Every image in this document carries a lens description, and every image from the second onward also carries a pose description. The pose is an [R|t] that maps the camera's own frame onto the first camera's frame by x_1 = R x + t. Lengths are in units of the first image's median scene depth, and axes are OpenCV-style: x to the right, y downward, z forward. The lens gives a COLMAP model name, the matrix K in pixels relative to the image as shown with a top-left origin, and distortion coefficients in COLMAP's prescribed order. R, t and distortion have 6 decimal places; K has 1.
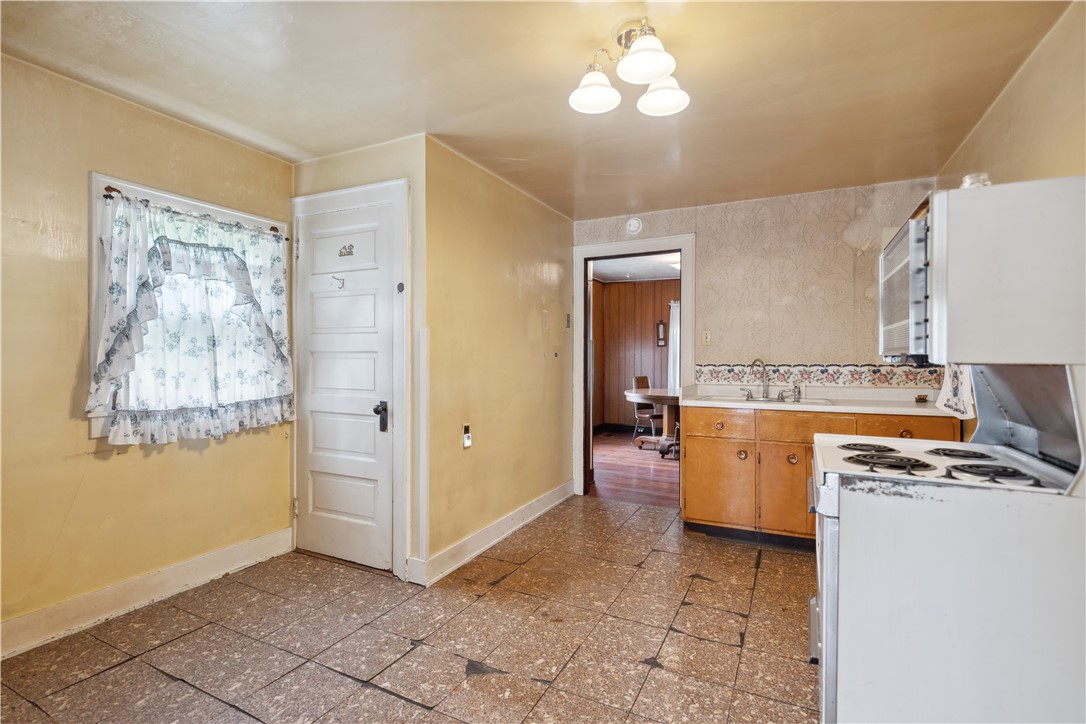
lens RADIAL K [[515.3, 0, 538.4], [0, 515.3, 355.5], [0, 0, 1]] dist [0.002898, -0.001006]
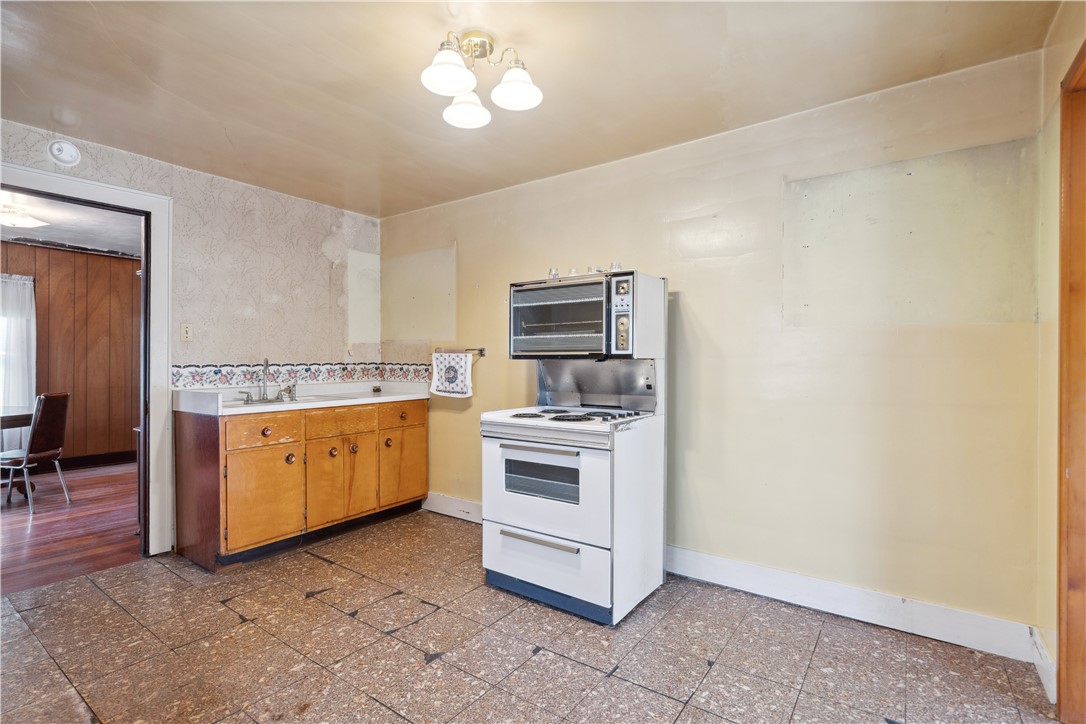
lens RADIAL K [[515.3, 0, 533.4], [0, 515.3, 362.5], [0, 0, 1]] dist [0.002898, -0.001006]
pose [[0.168327, -0.005294, 0.985717, -0.519383], [-0.002064, 0.999981, 0.005723, 0.009835], [-0.985729, -0.002998, 0.168313, 0.449748]]
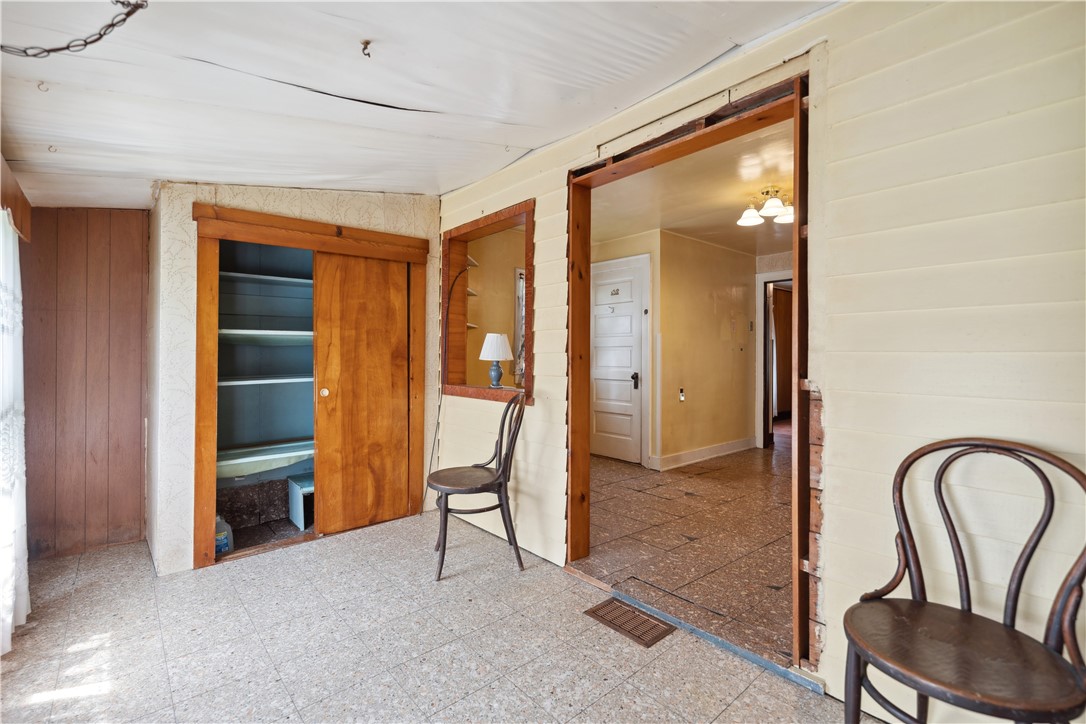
lens RADIAL K [[485.9, 0, 536.9], [0, 485.9, 356.4], [0, 0, 1]] dist [-0.000266, 0.000022]
pose [[0.920844, 0.000840, -0.389930, 0.052668], [-0.003010, 0.999983, -0.004954, 0.038356], [0.389919, 0.005736, 0.920831, -0.737915]]
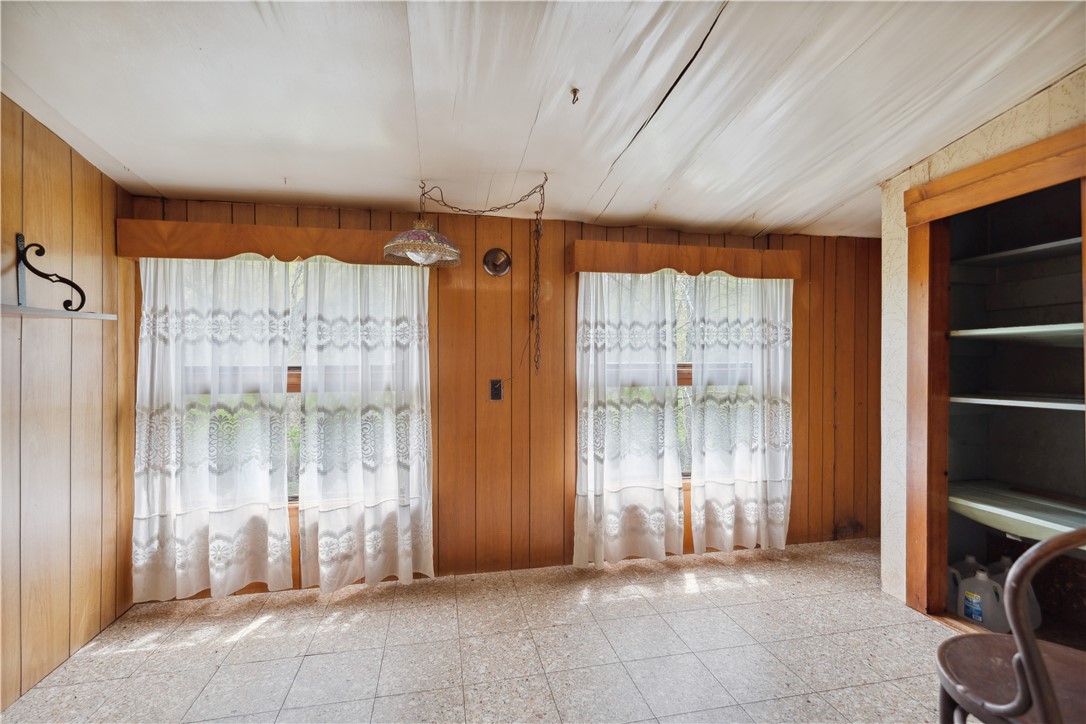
lens RADIAL K [[485.9, 0, 543.0], [0, 485.9, 357.6], [0, 0, 1]] dist [-0.000266, 0.000022]
pose [[-0.784055, 0.000275, -0.620691, 0.080085], [-0.002253, 0.999992, 0.003289, 0.023054], [0.620687, 0.003978, -0.784048, 0.101315]]
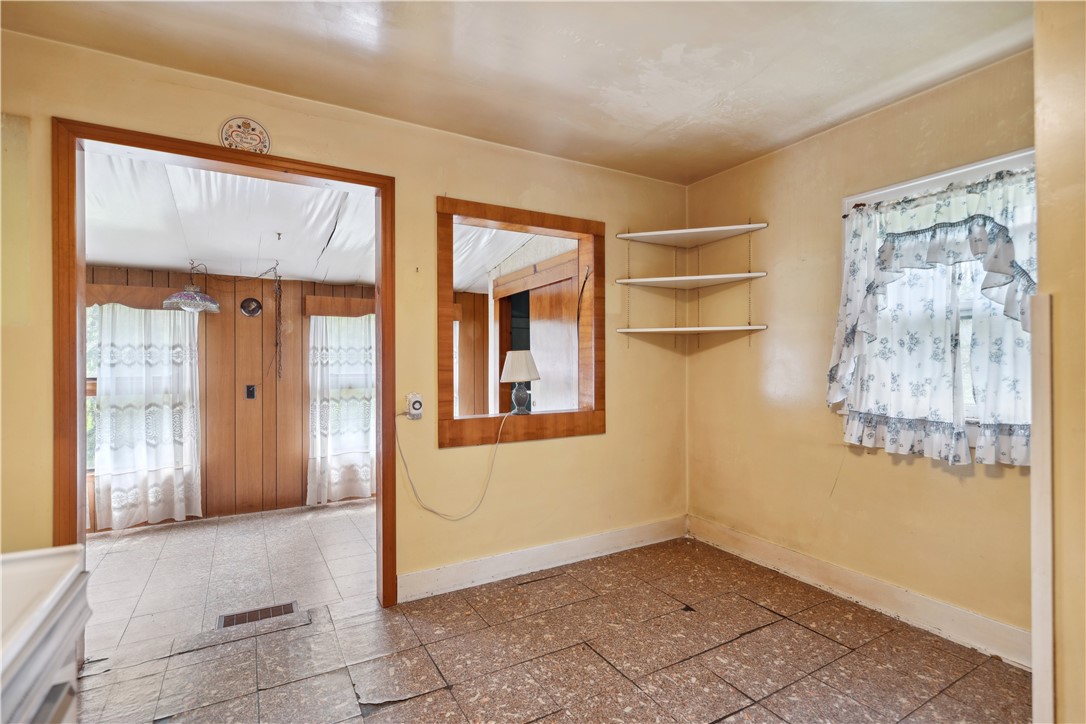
lens RADIAL K [[515.3, 0, 537.8], [0, 515.3, 362.8], [0, 0, 1]] dist [0.002898, -0.001006]
pose [[-0.553928, -0.000541, -0.832564, 0.351123], [0.000263, 1.000000, -0.000826, 0.005609], [0.832564, -0.000677, -0.553928, 0.826154]]
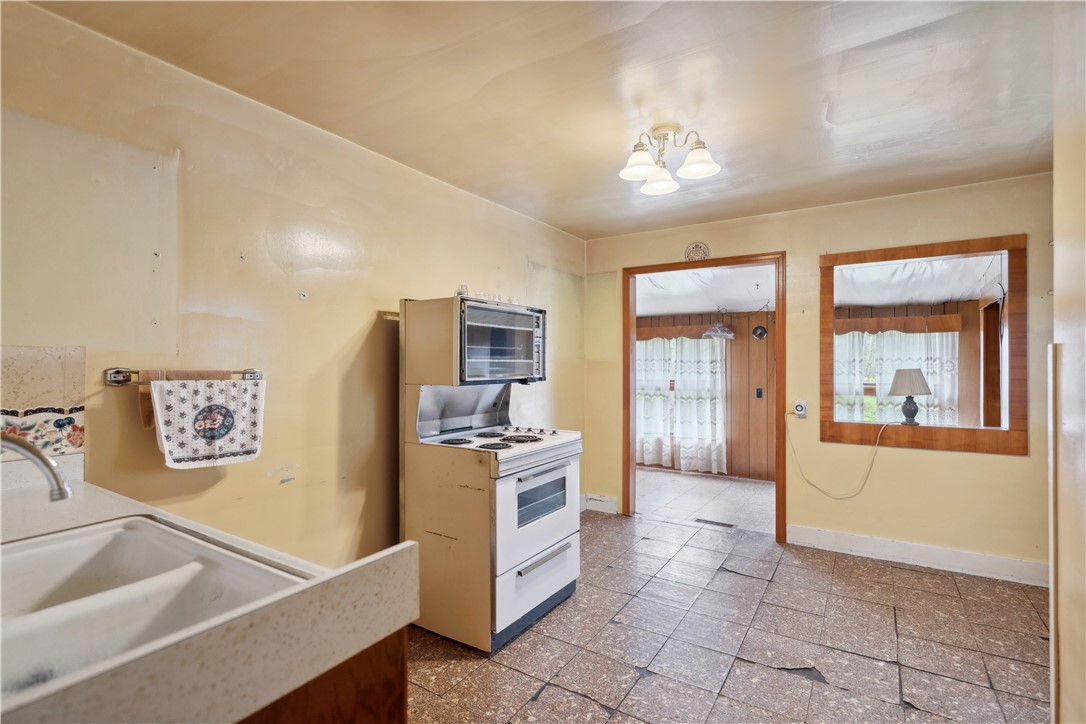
lens RADIAL K [[515.3, 0, 542.6], [0, 515.3, 364.9], [0, 0, 1]] dist [0.002898, -0.001006]
pose [[-0.994699, -0.003534, 0.102765, 0.227430], [-0.003383, 0.999993, 0.001652, -0.026445], [-0.102770, 0.001296, -0.994704, 1.462608]]
